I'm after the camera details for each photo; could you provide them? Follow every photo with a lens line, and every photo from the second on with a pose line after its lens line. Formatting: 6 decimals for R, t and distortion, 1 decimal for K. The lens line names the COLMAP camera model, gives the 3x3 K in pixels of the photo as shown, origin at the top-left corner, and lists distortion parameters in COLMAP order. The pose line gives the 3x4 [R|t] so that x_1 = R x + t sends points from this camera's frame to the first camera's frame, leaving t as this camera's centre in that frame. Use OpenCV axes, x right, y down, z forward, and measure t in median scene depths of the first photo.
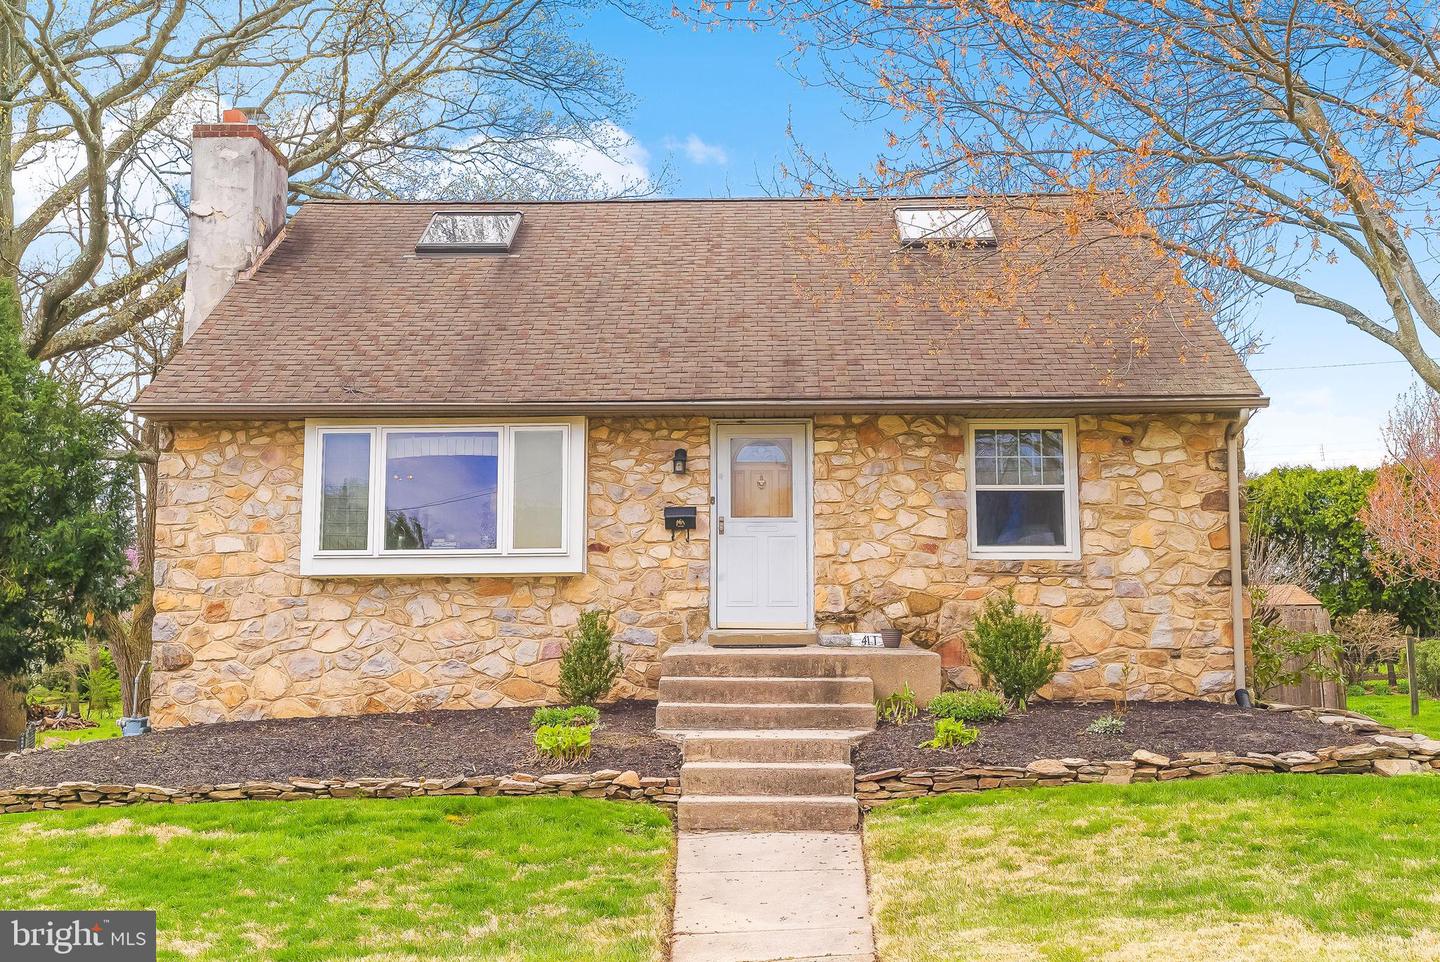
lens RADIAL K [[1466.7, 0, 720.0], [0, 1466.7, 481.0], [0, 0, 1]] dist [0.013628, -0.000156]
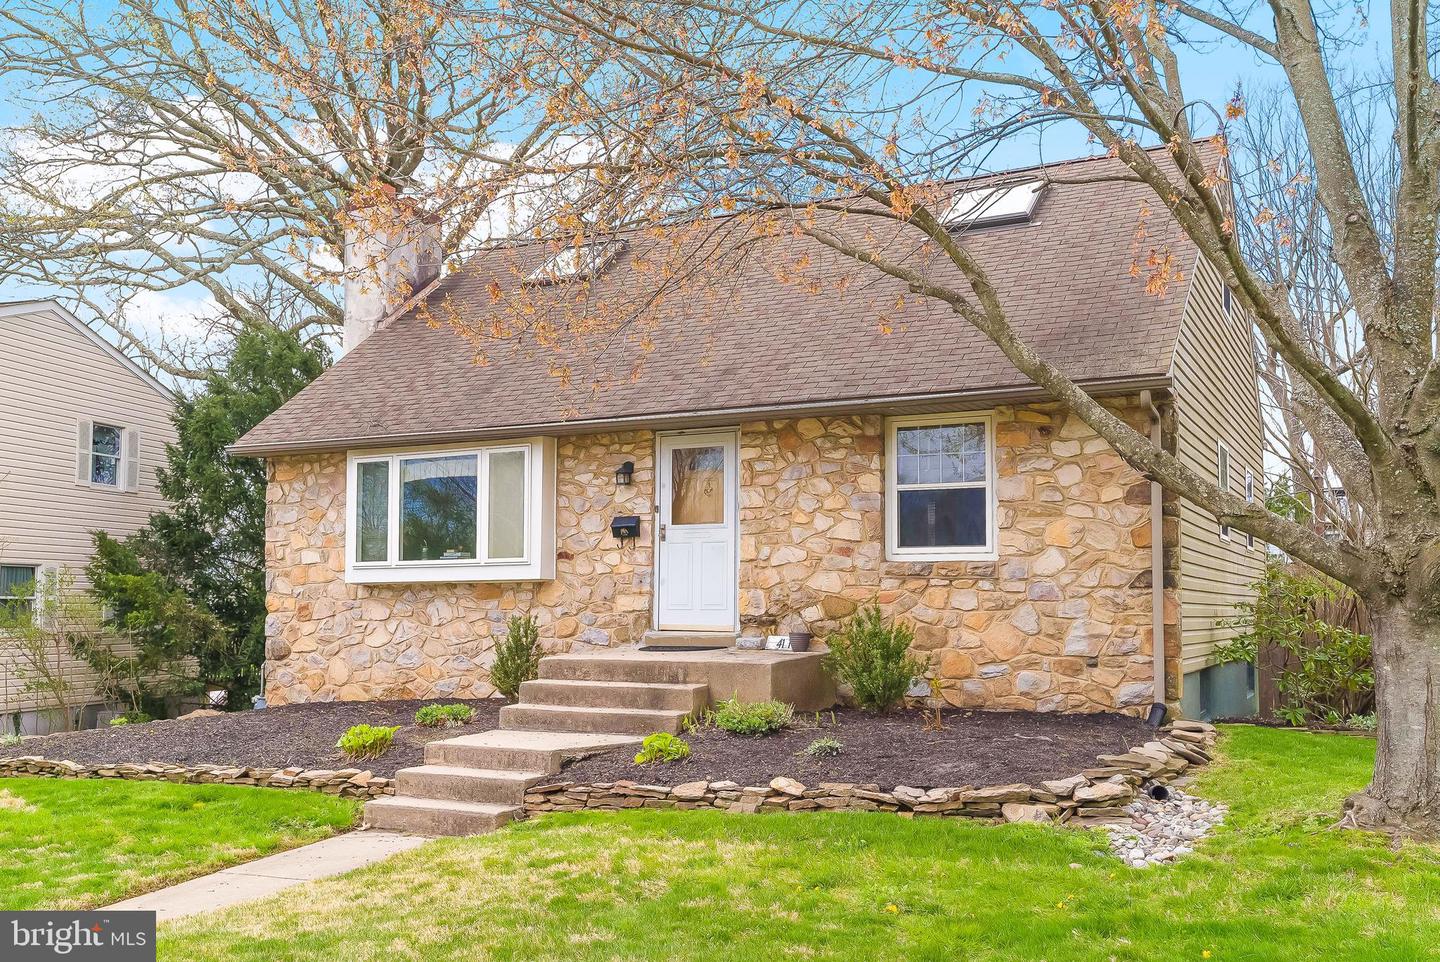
lens RADIAL K [[1346.9, 0, 729.4], [0, 1346.9, 542.7], [0, 0, 1]] dist [0.009625, 0.003900]
pose [[0.903251, -0.019367, -0.428674, 0.460746], [0.048834, 0.997130, 0.057848, -0.016365], [0.426324, -0.073185, 0.901605, 0.146681]]
